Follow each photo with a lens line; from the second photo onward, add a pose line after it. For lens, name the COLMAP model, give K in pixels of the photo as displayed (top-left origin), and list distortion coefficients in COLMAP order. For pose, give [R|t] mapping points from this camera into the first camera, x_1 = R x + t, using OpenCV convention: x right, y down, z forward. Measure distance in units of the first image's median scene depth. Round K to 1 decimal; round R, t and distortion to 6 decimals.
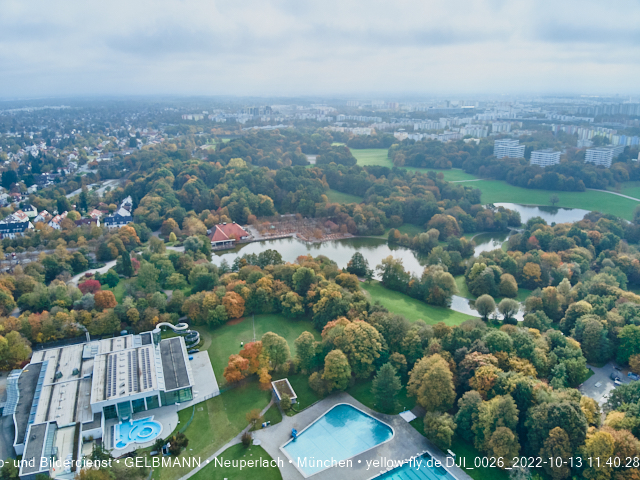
lens RADIAL K [[461.6, 0, 319.9], [0, 461.6, 238.5], [0, 0, 1]] dist [0.137008, -0.246789]
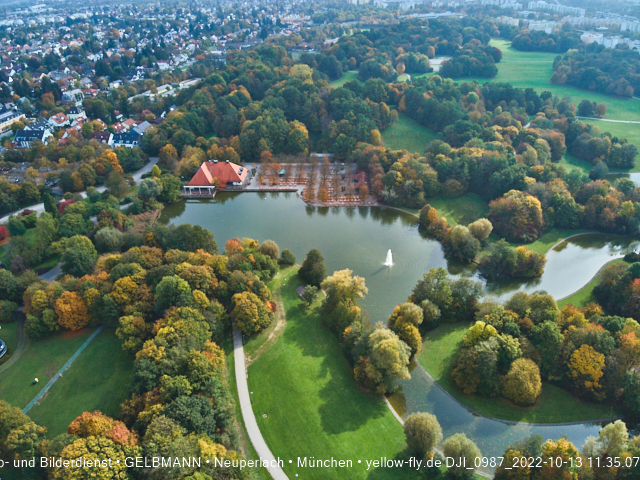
lens RADIAL K [[462.1, 0, 319.0], [0, 462.1, 240.5], [0, 0, 1]] dist [0.113378, -0.210243]
pose [[0.917920, 0.191572, -0.347452, 0.365913], [-0.110077, 0.964295, 0.240868, -0.163810], [0.381190, -0.182851, 0.906234, 0.496287]]
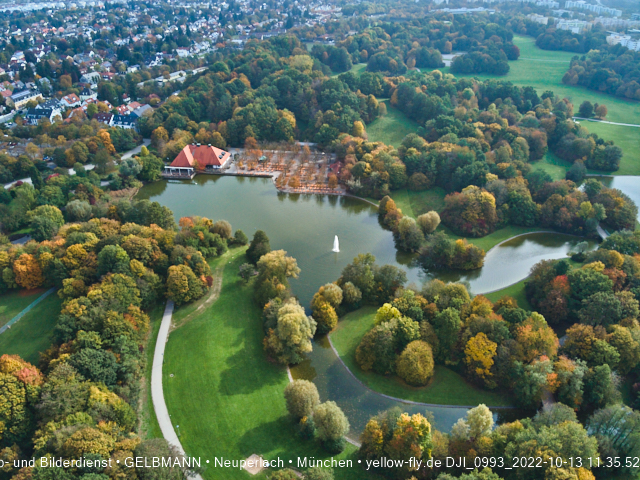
lens RADIAL K [[462.1, 0, 319.0], [0, 462.1, 240.5], [0, 0, 1]] dist [0.113378, -0.210243]
pose [[0.878144, 0.250312, -0.407685, 0.519440], [-0.149079, 0.952938, 0.263977, -0.175883], [0.454575, -0.171033, 0.874133, 0.523532]]
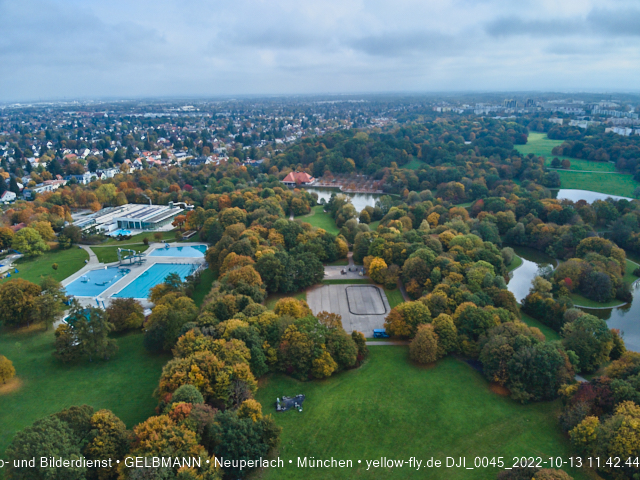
lens RADIAL K [[460.8, 0, 319.5], [0, 460.8, 242.3], [0, 0, 1]] dist [0.126709, -0.233783]
pose [[0.808143, 0.179827, -0.560863, 0.968688], [-0.173072, 0.982715, 0.065705, 0.108133], [0.562984, 0.043971, 0.825297, -0.134414]]
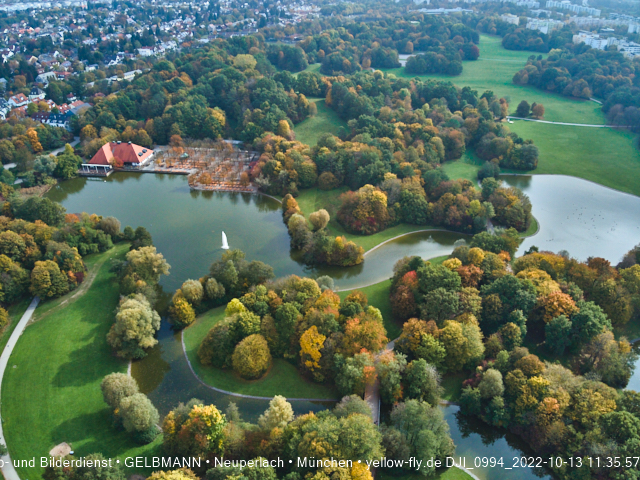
lens RADIAL K [[462.1, 0, 319.0], [0, 462.1, 240.5], [0, 0, 1]] dist [0.113378, -0.210243]
pose [[0.876795, 0.254011, -0.408300, 0.706935], [-0.152944, 0.952315, 0.264016, -0.204654], [0.455893, -0.169041, 0.873835, 0.608666]]
